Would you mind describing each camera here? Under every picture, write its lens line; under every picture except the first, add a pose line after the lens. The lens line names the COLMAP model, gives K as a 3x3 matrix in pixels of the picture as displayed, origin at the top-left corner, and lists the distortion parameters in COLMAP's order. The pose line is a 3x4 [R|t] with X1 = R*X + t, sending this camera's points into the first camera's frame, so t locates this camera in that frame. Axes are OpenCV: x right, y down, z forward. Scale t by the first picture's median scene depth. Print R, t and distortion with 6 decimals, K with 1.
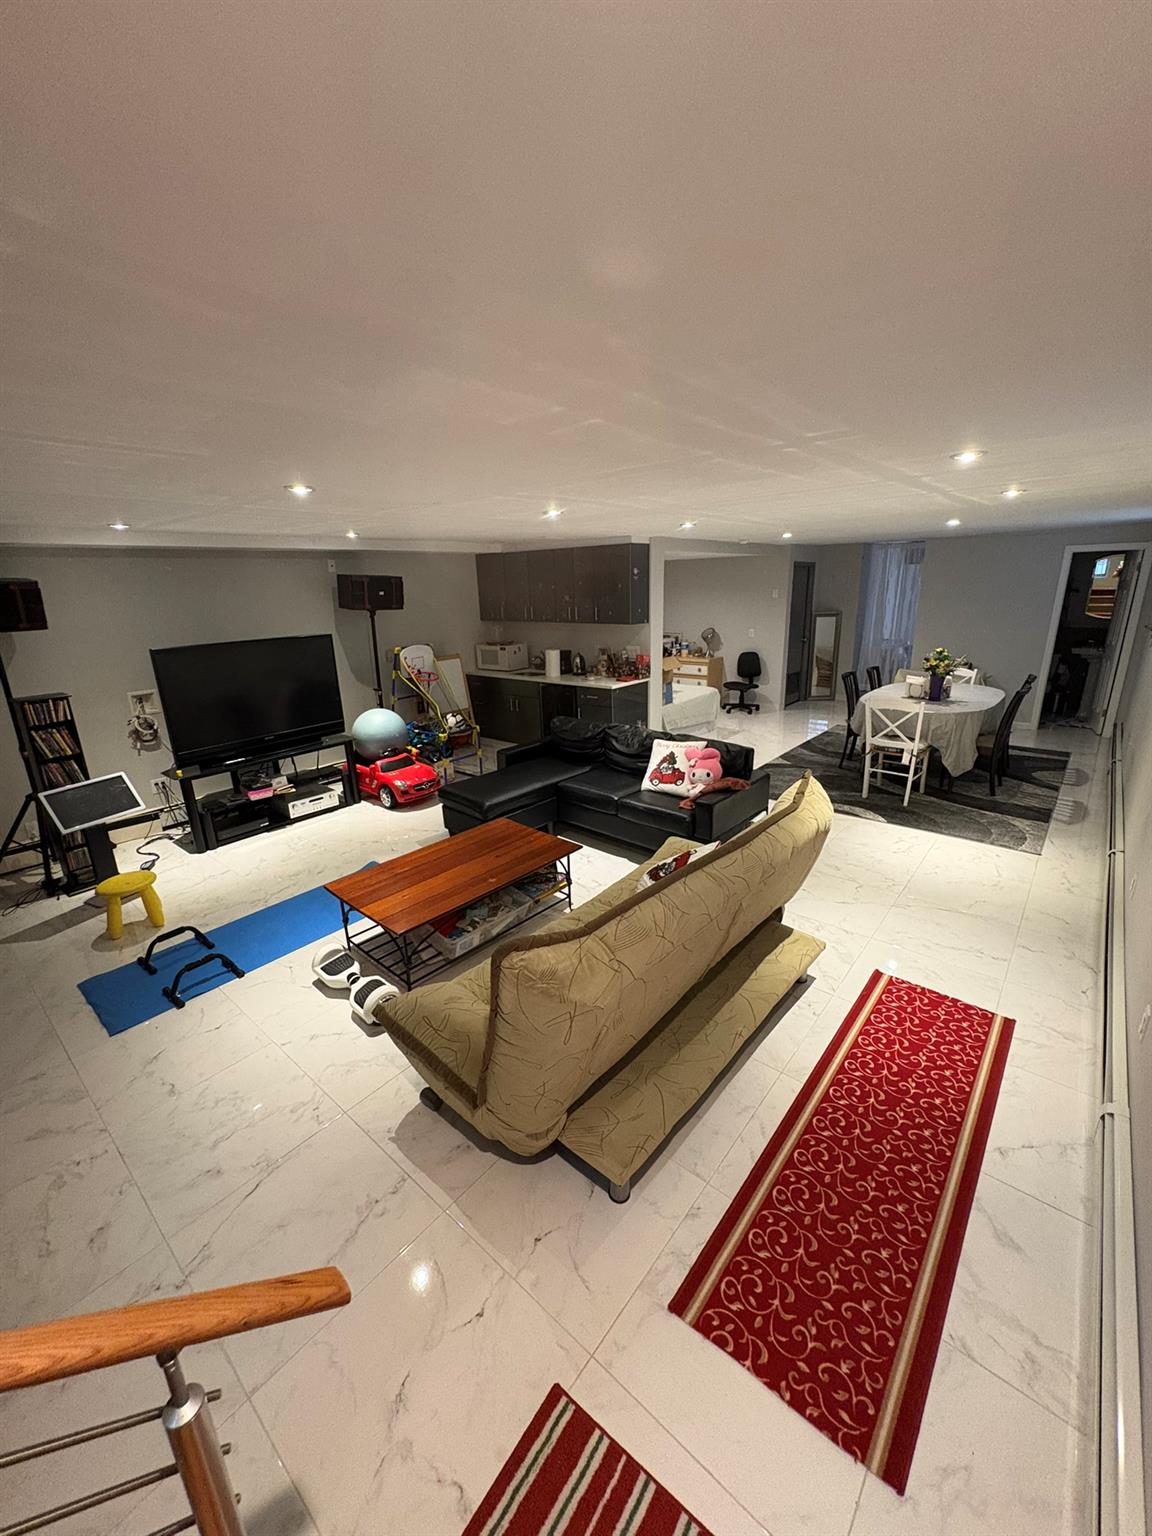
lens RADIAL K [[611.3, 0, 577.5], [0, 611.3, 765.8], [0, 0, 1]] dist [0.002018, 0.000076]
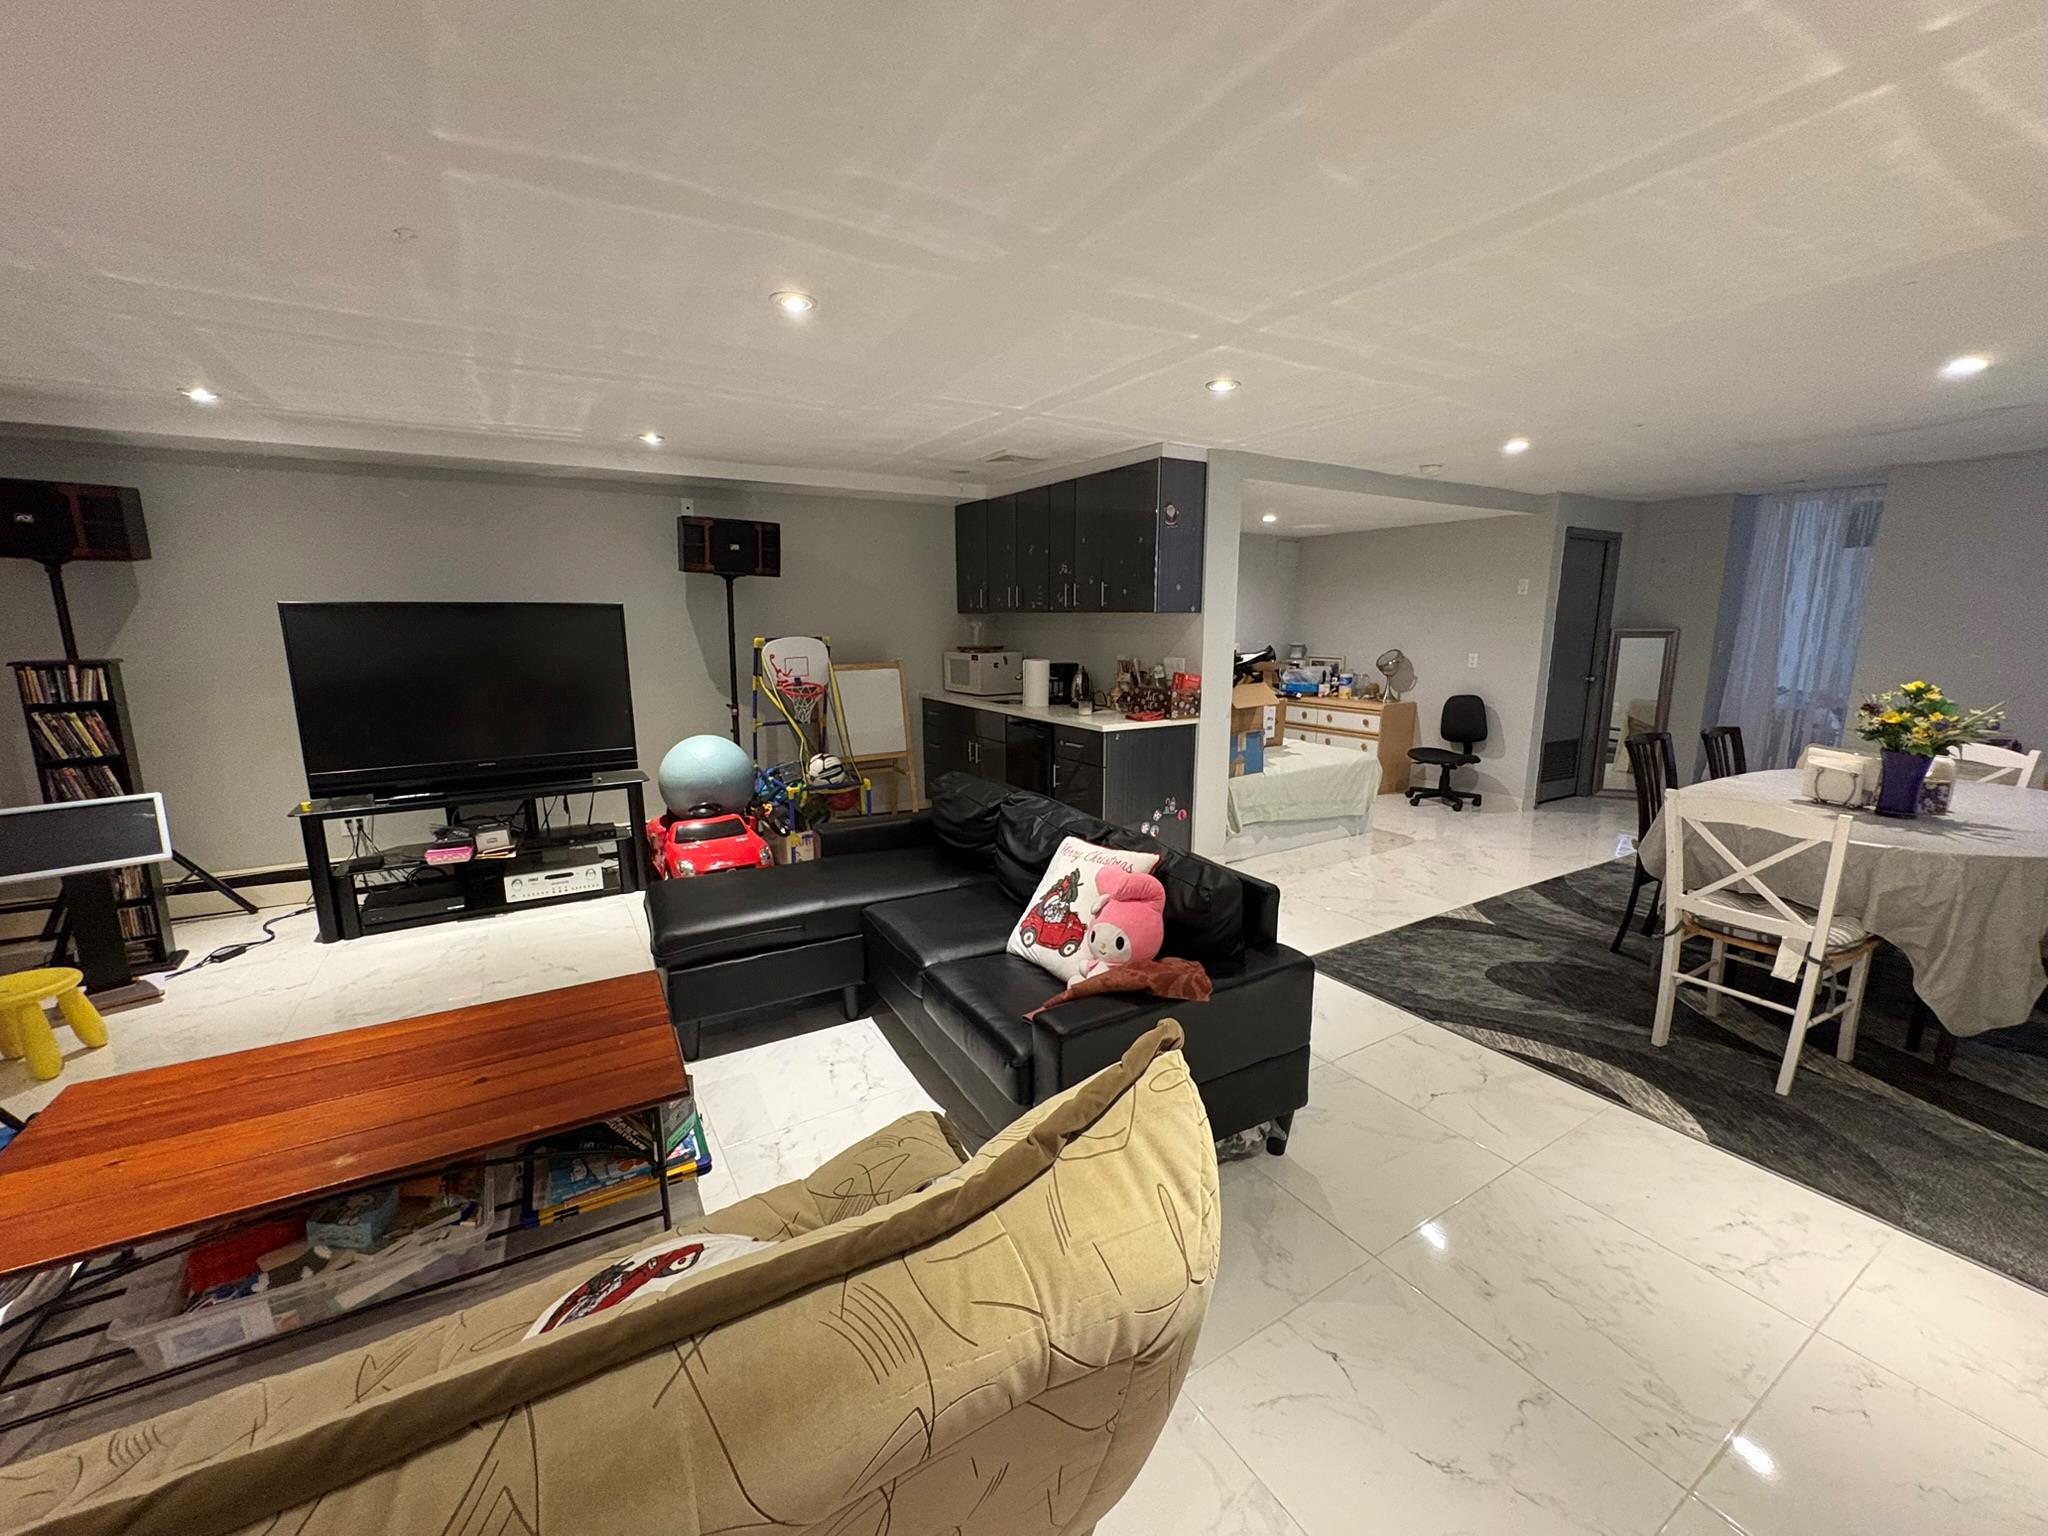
lens RADIAL K [[815.0, 0, 1024.1], [0, 815.0, 766.8], [0, 0, 1]] dist [0.002018, 0.000076]
pose [[0.948781, 0.083662, -0.304657, 0.224809], [-0.114384, 0.989845, -0.084399, -0.033099], [0.294502, 0.114924, 0.948715, 0.359163]]
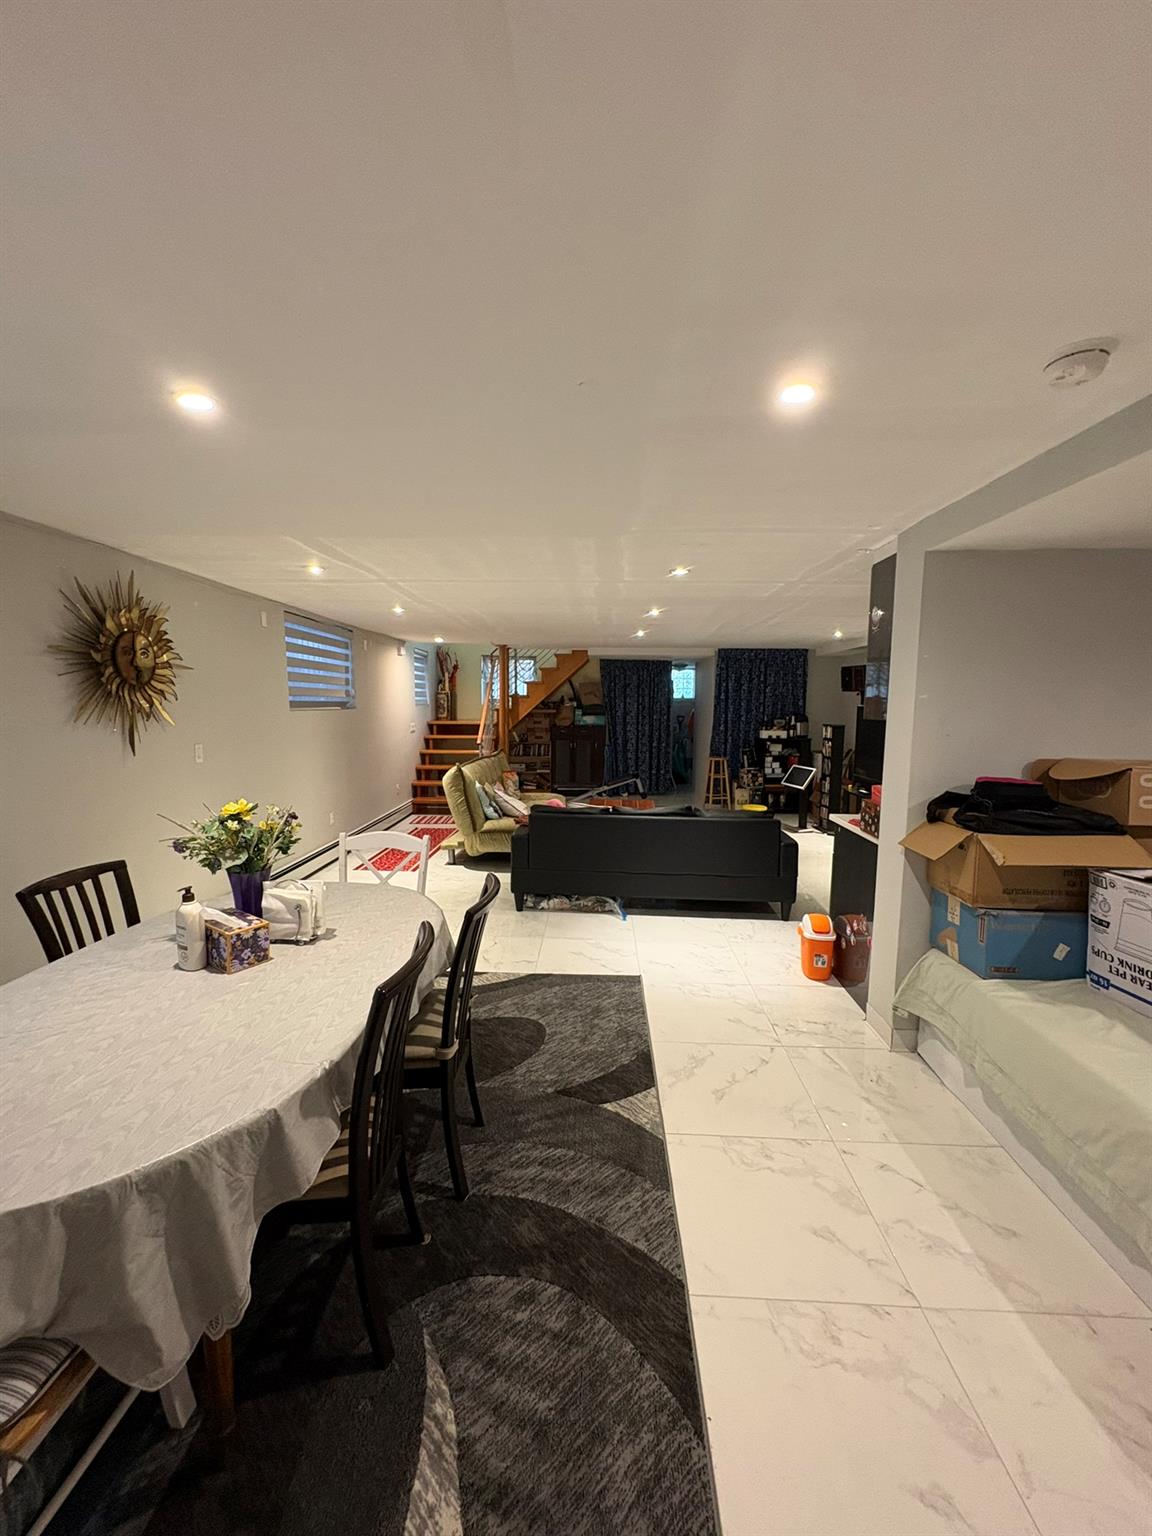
lens RADIAL K [[611.3, 0, 577.2], [0, 611.3, 763.7], [0, 0, 1]] dist [0.002018, 0.000076]
pose [[-0.785796, 0.088189, -0.612166, 0.660518], [-0.163706, 0.924823, 0.343370, -0.366153], [0.596427, 0.370034, -0.712285, 1.372705]]
